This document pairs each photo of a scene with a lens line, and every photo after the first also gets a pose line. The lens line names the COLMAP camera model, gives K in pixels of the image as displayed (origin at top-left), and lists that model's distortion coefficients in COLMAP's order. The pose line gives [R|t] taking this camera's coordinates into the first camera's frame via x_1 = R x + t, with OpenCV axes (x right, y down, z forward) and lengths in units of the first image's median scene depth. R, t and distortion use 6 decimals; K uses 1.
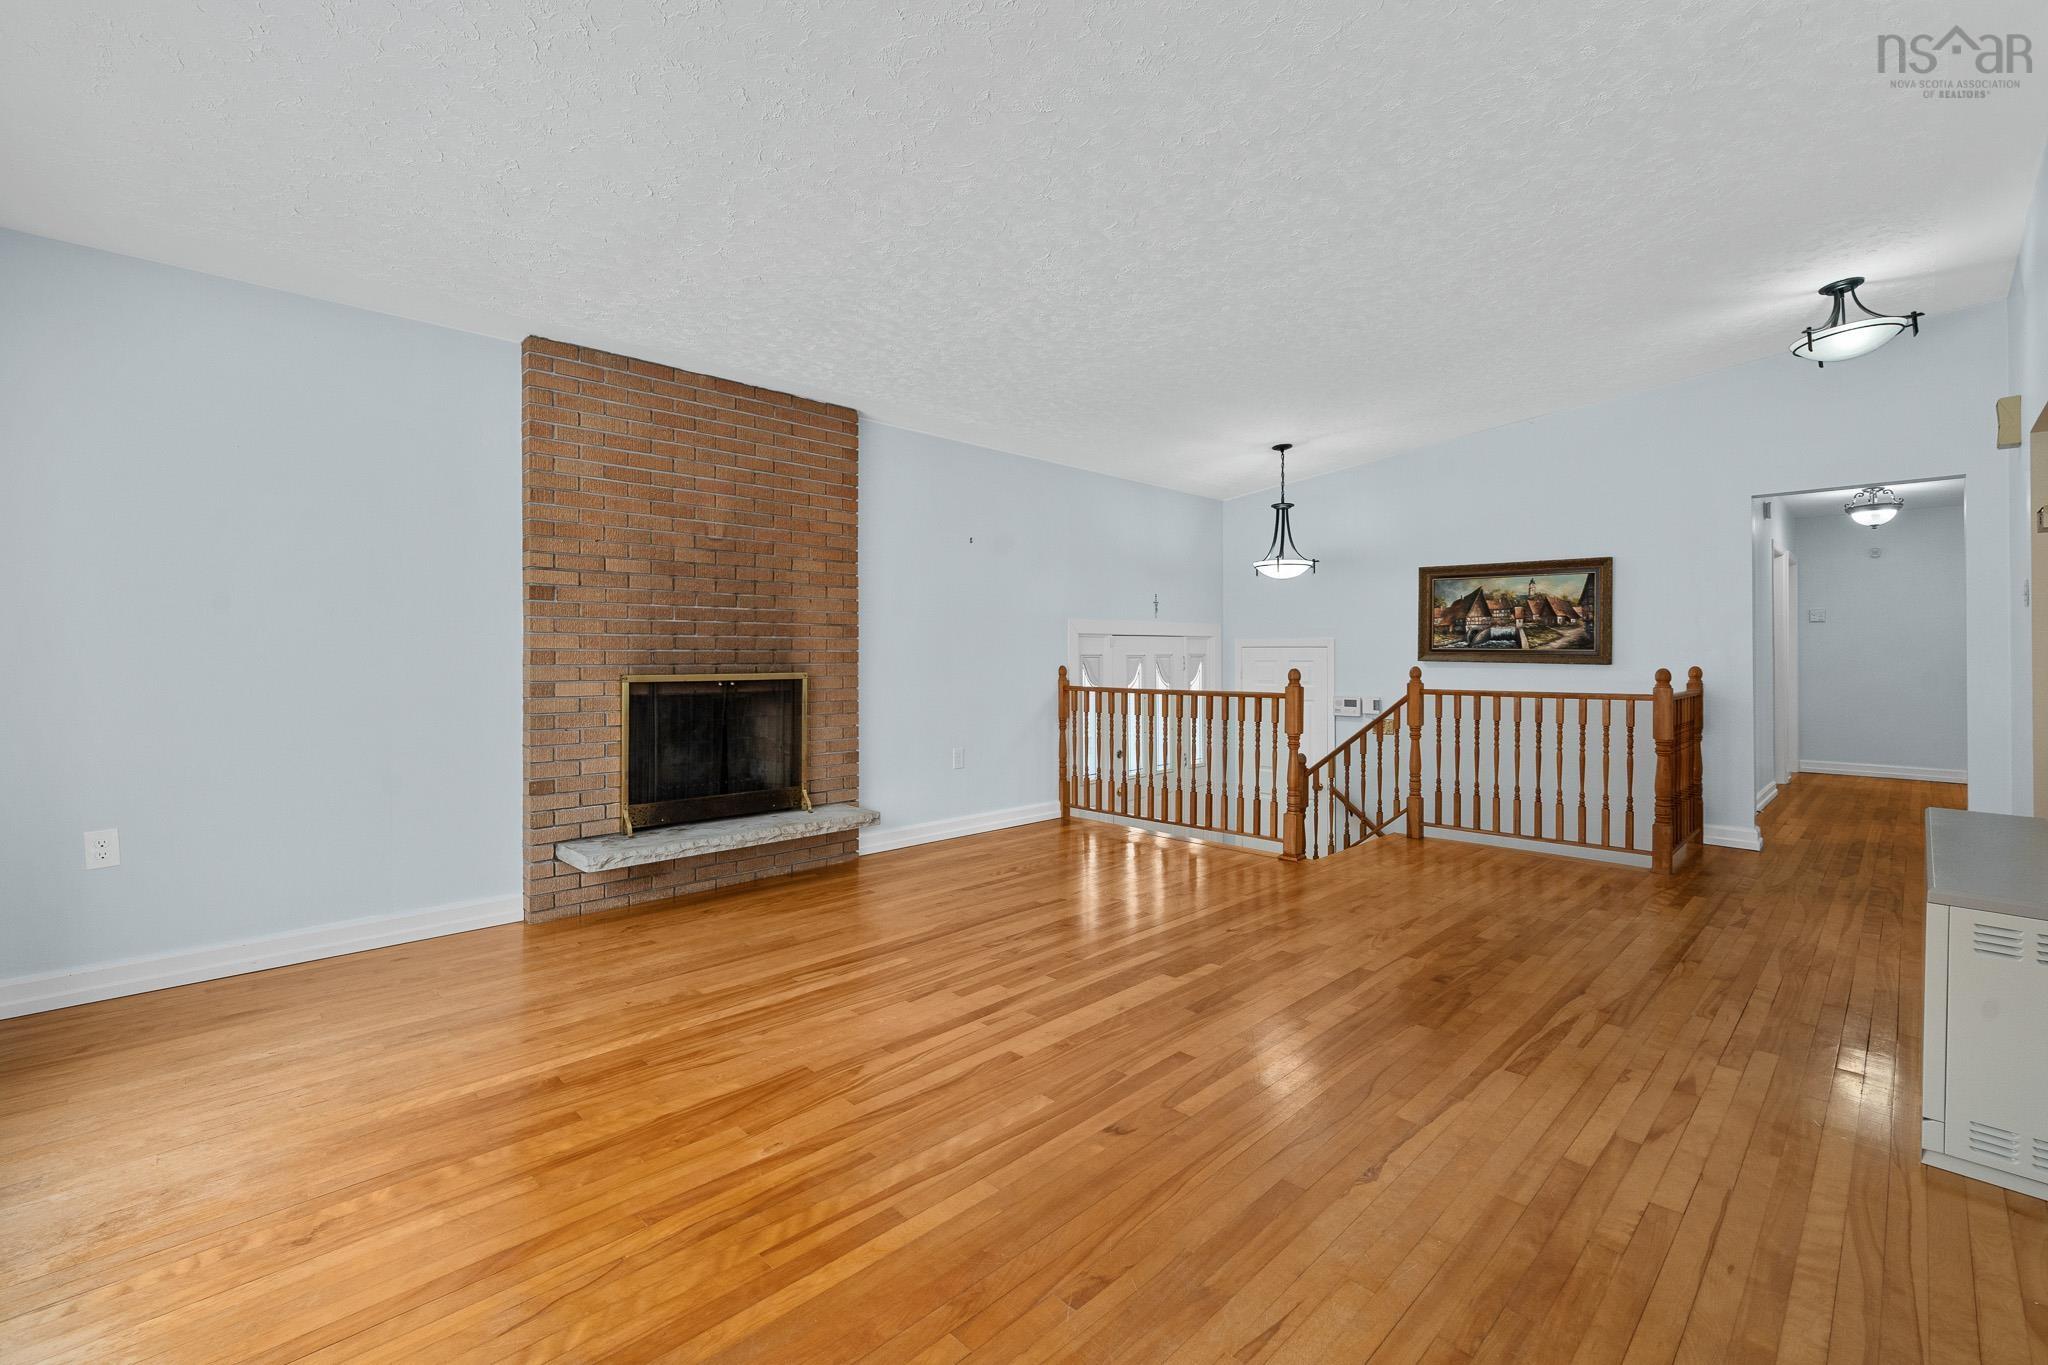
lens RADIAL K [[861.4, 0, 1021.5], [0, 861.4, 661.5], [0, 0, 1]] dist [-0.004995, 0.001041]
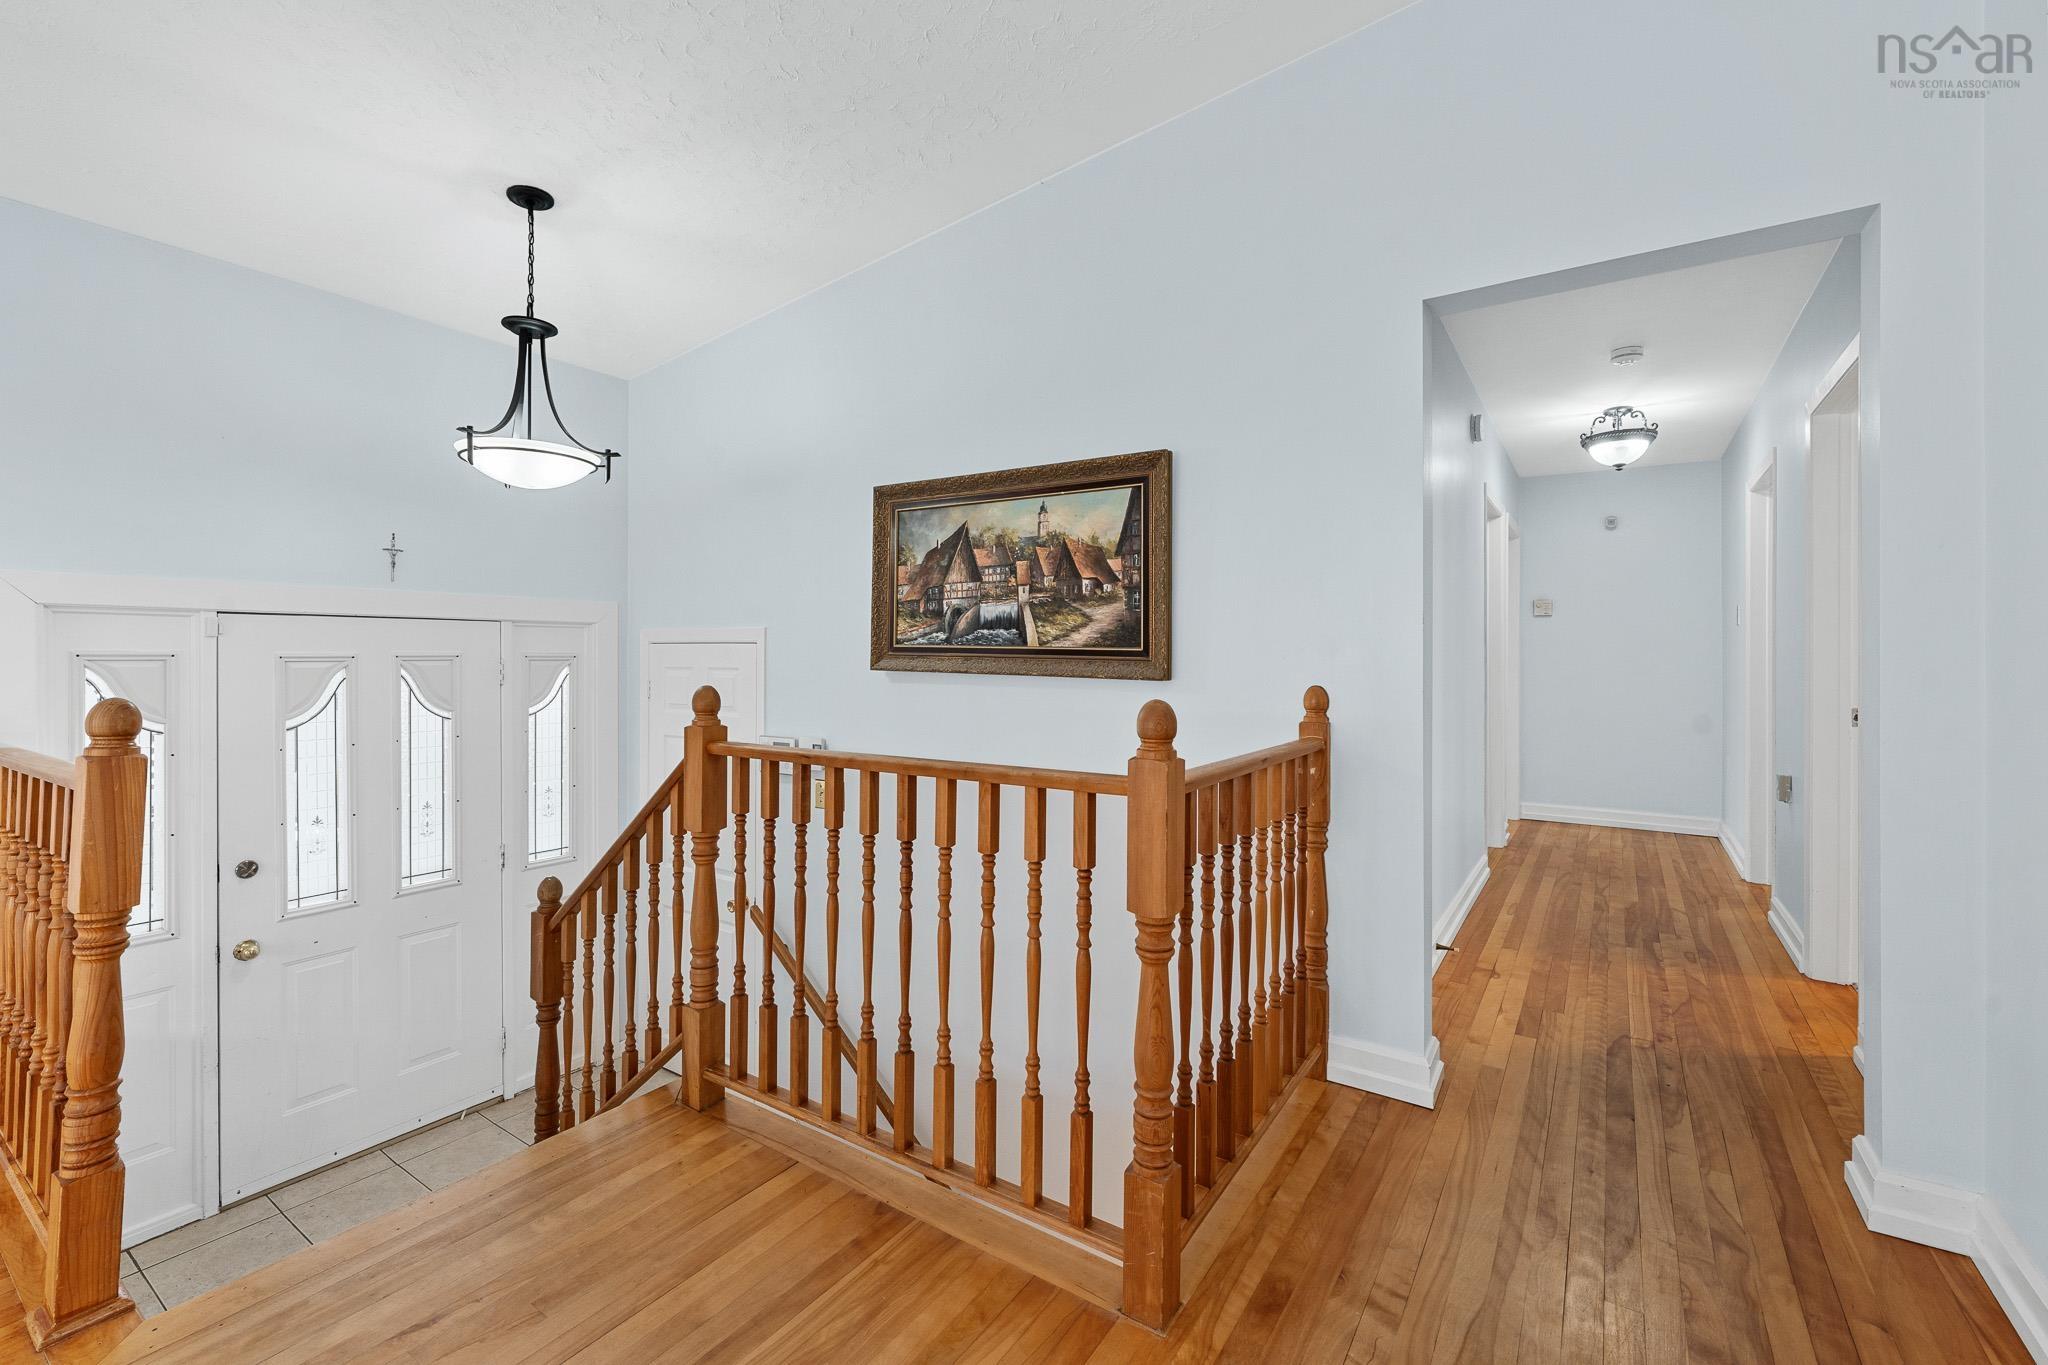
lens RADIAL K [[861.4, 0, 1015.7], [0, 861.4, 666.7], [0, 0, 1]] dist [-0.004995, 0.001041]
pose [[0.979913, 0.003530, 0.199393, 0.475724], [-0.003731, 0.999993, 0.000628, -0.003413], [-0.199389, -0.001360, 0.979919, 0.518013]]
